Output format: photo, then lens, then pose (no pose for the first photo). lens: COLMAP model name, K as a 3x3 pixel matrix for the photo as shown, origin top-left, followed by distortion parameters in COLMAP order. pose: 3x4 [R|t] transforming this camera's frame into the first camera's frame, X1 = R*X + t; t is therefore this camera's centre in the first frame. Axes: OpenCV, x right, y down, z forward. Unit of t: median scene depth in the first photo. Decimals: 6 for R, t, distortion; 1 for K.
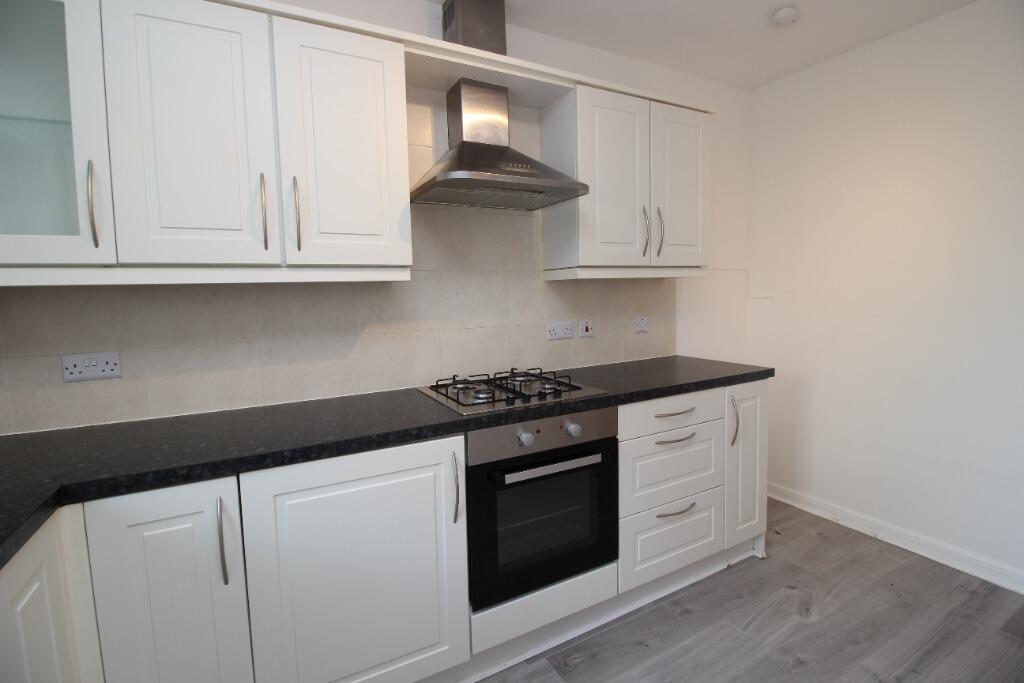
lens RADIAL K [[475.8, 0, 515.0], [0, 475.8, 331.2], [0, 0, 1]] dist [-0.008128, -0.005926]
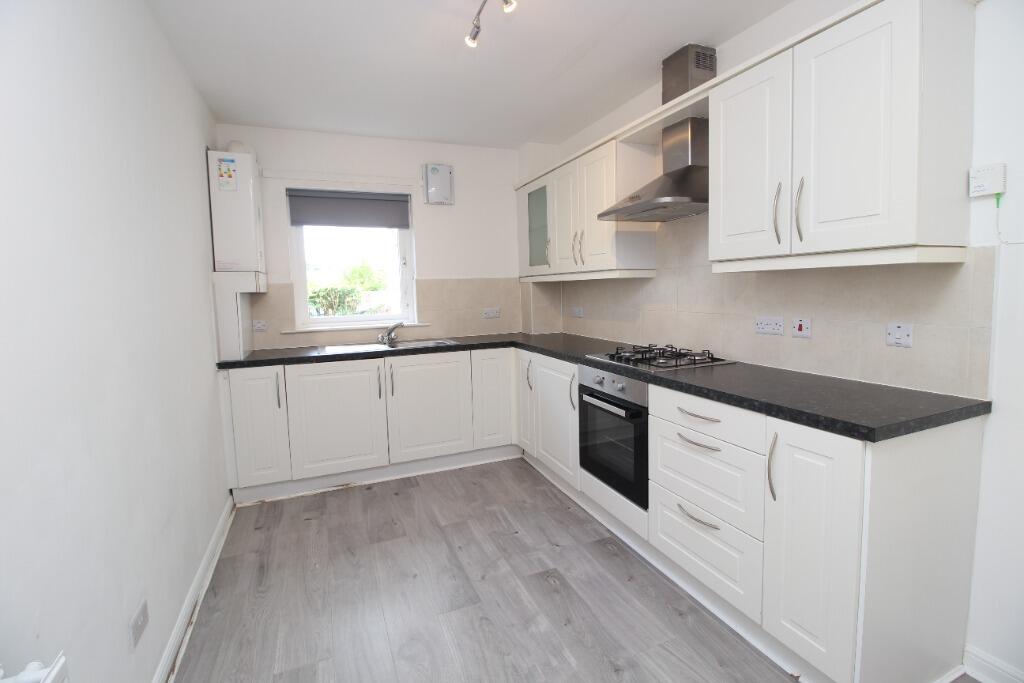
lens RADIAL K [[475.8, 0, 516.6], [0, 475.8, 339.2], [0, 0, 1]] dist [-0.008128, -0.005926]
pose [[-0.108880, 0.133387, -0.985065, 1.119978], [-0.055482, 0.988596, 0.139997, -0.080400], [0.992505, 0.069896, -0.100237, 0.620282]]
